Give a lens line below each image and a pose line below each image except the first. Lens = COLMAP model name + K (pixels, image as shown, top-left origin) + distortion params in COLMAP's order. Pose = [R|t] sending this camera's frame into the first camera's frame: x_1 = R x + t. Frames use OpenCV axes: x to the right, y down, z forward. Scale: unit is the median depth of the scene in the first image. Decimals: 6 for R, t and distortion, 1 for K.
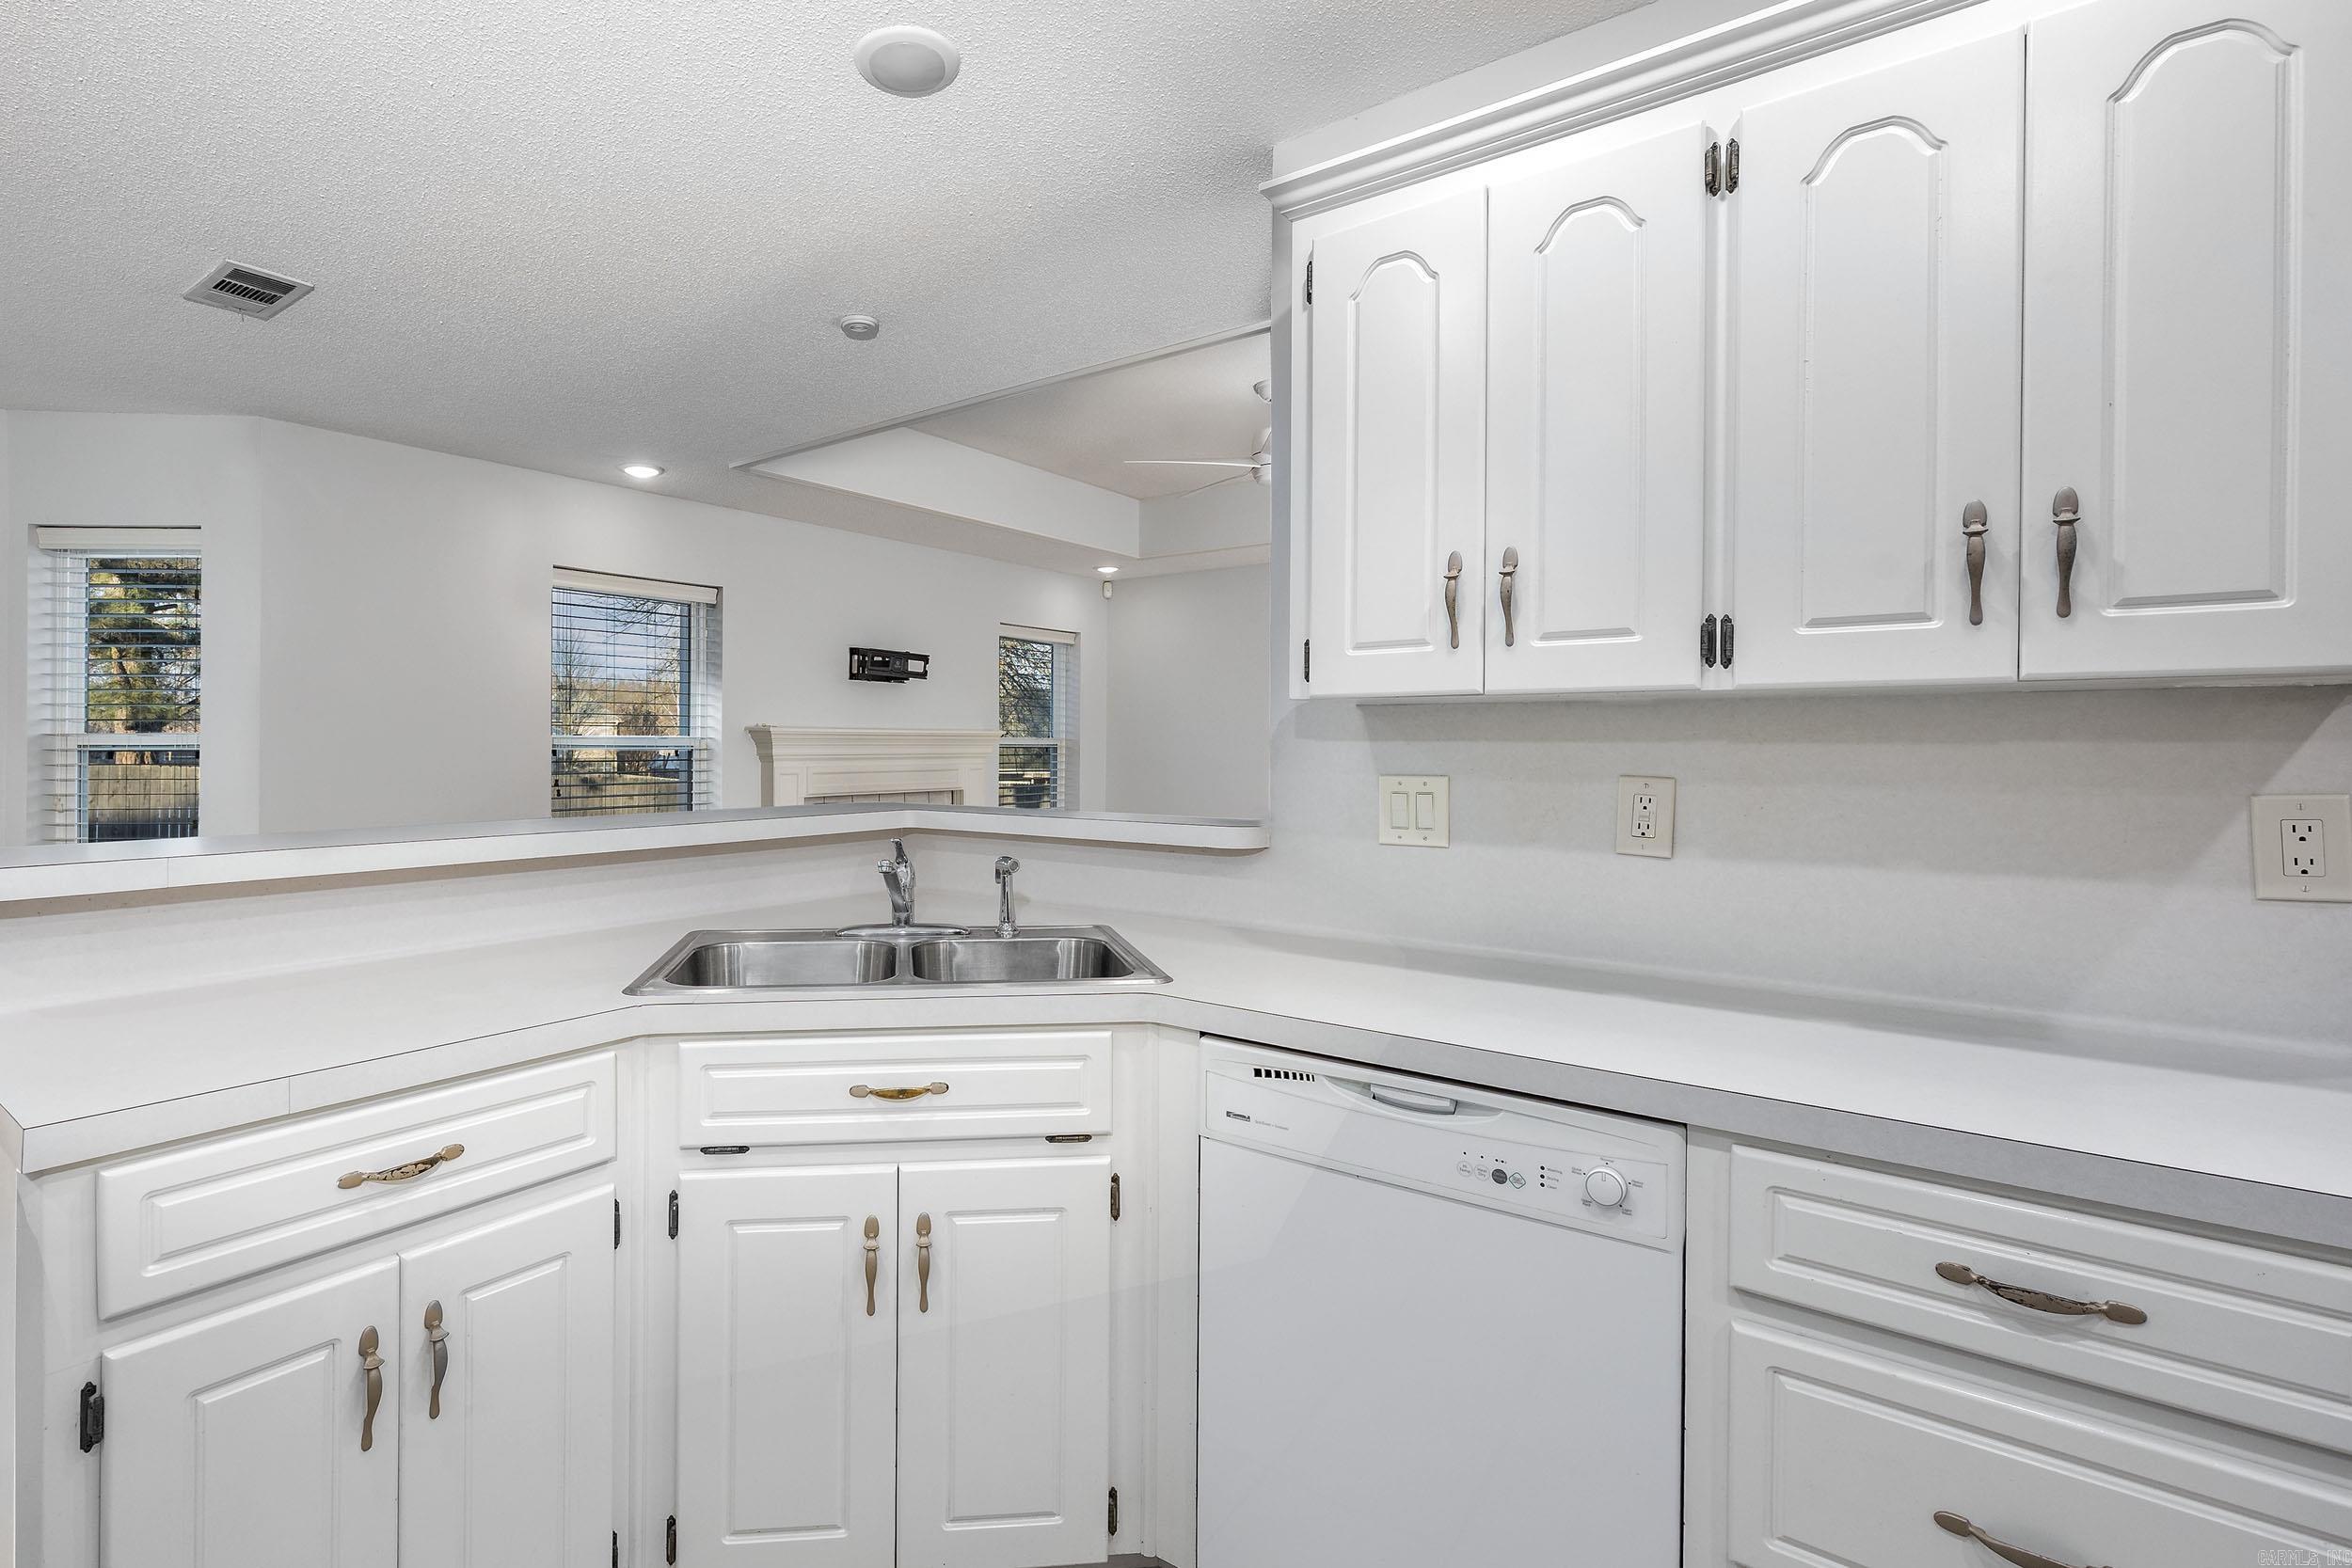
lens RADIAL K [[1136.7, 0, 1023.6], [0, 1136.7, 752.3], [0, 0, 1]] dist [0.001570, 0.000195]
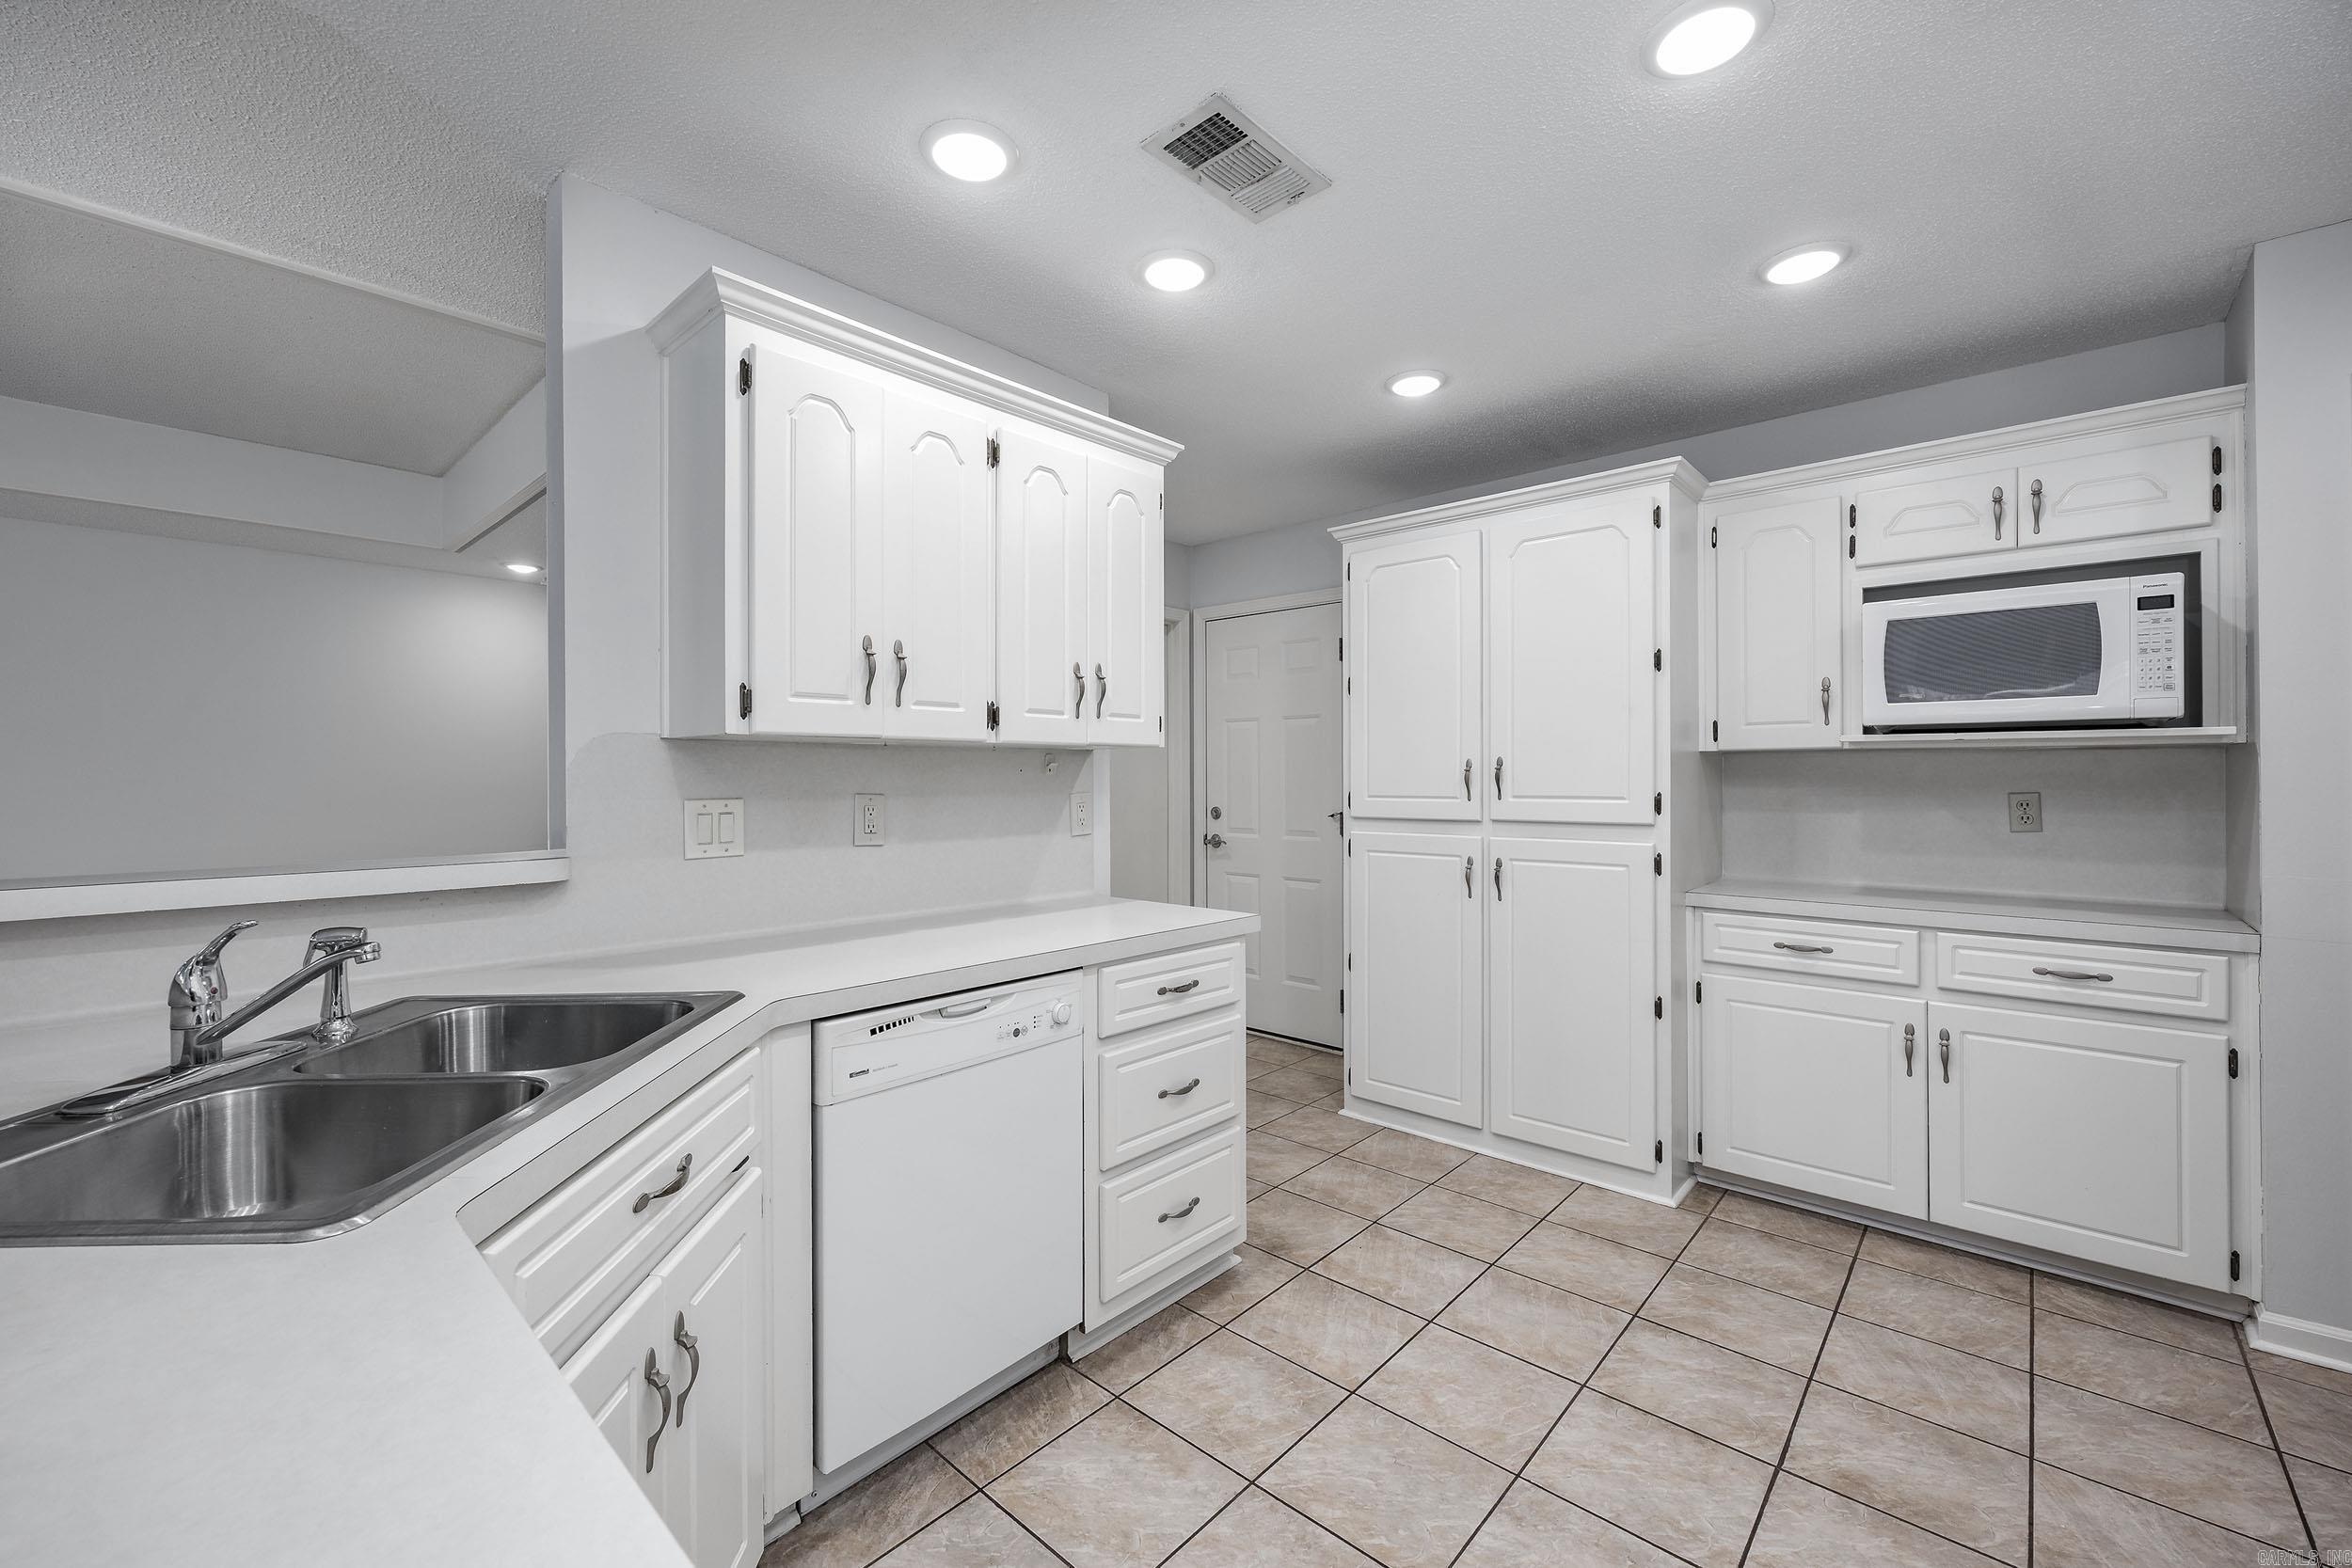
lens RADIAL K [[896.2, 0, 1176.0], [0, 896.2, 784.0], [0, 0, 1]] dist [0.000481, -0.000232]
pose [[0.070506, -0.010091, 0.997460, -0.871302], [0.010327, 0.999903, 0.009386, 0.000683], [-0.997458, 0.009639, 0.070603, 0.676828]]
